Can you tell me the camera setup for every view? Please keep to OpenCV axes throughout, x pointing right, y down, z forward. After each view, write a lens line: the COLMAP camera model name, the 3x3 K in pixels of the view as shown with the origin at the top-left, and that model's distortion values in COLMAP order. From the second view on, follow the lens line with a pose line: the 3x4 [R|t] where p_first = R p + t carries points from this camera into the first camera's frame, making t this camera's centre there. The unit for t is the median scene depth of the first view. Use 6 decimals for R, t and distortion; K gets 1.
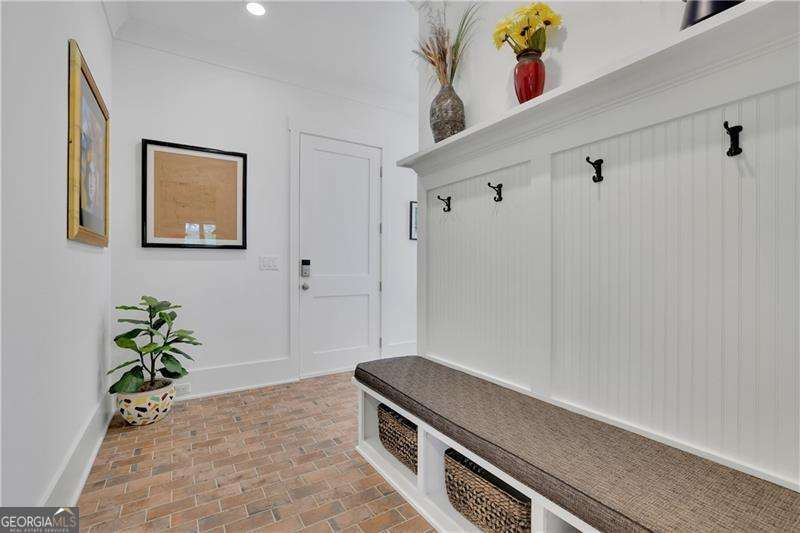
lens RADIAL K [[366.1, 0, 401.1], [0, 366.1, 270.2], [0, 0, 1]] dist [-0.027775, -0.000211]
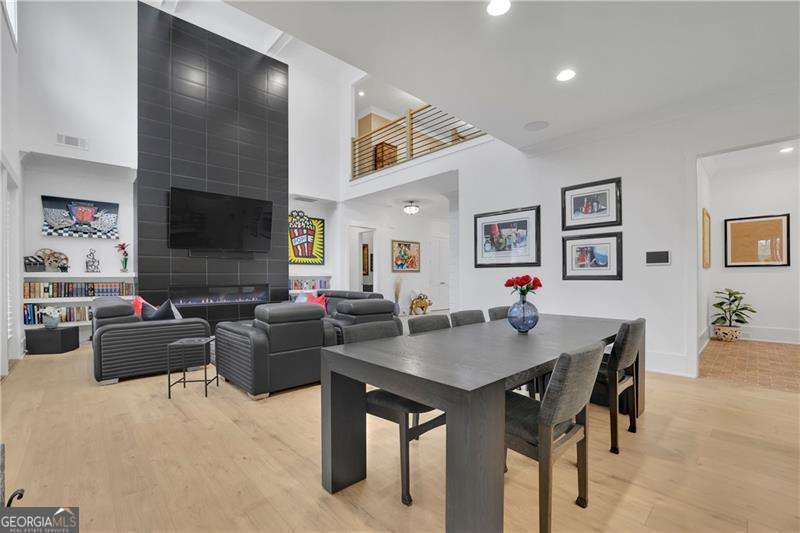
lens RADIAL K [[352.1, 0, 400.8], [0, 352.1, 271.7], [0, 0, 1]] dist [-0.001524, 0.000406]
pose [[0.210416, -0.013874, -0.977514, 1.086268], [-0.000709, 0.999897, -0.014344, -0.005072], [0.977612, 0.003711, 0.210384, -1.561762]]
